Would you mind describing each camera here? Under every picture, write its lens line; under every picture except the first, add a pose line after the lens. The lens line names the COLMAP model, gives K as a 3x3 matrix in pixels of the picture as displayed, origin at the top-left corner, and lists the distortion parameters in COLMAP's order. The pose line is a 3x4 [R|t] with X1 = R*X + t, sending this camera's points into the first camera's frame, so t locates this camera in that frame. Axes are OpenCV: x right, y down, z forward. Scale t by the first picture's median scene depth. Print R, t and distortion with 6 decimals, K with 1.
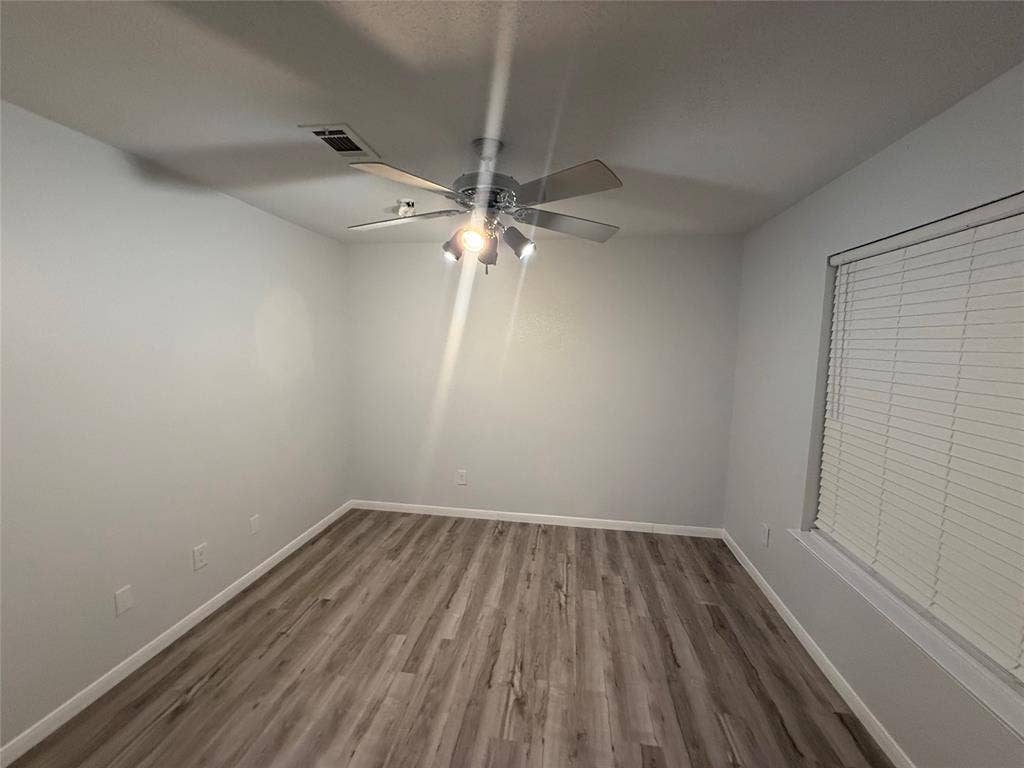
lens RADIAL K [[410.0, 0, 510.5], [0, 410.0, 382.5], [0, 0, 1]] dist [-0.001435, 0.000465]
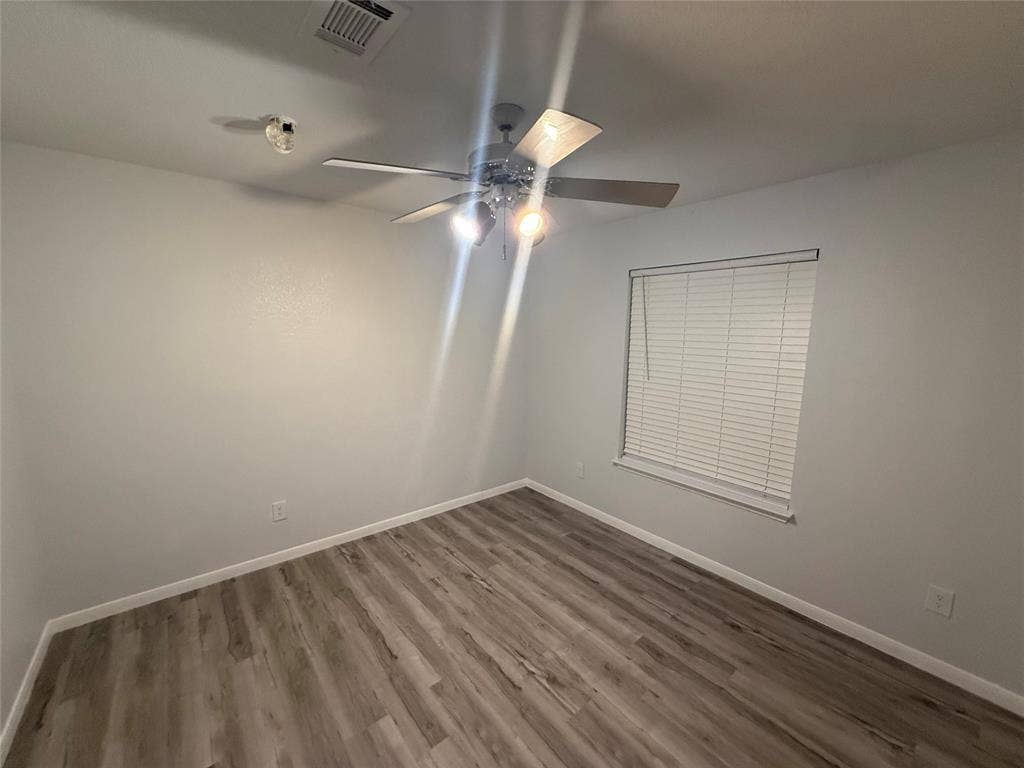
lens RADIAL K [[410.0, 0, 510.5], [0, 410.0, 382.5], [0, 0, 1]] dist [-0.001435, 0.000465]
pose [[0.668623, -0.108236, 0.735682, -0.564935], [0.070171, 0.994119, 0.082483, -0.051673], [-0.740283, -0.003526, 0.672286, 0.291030]]
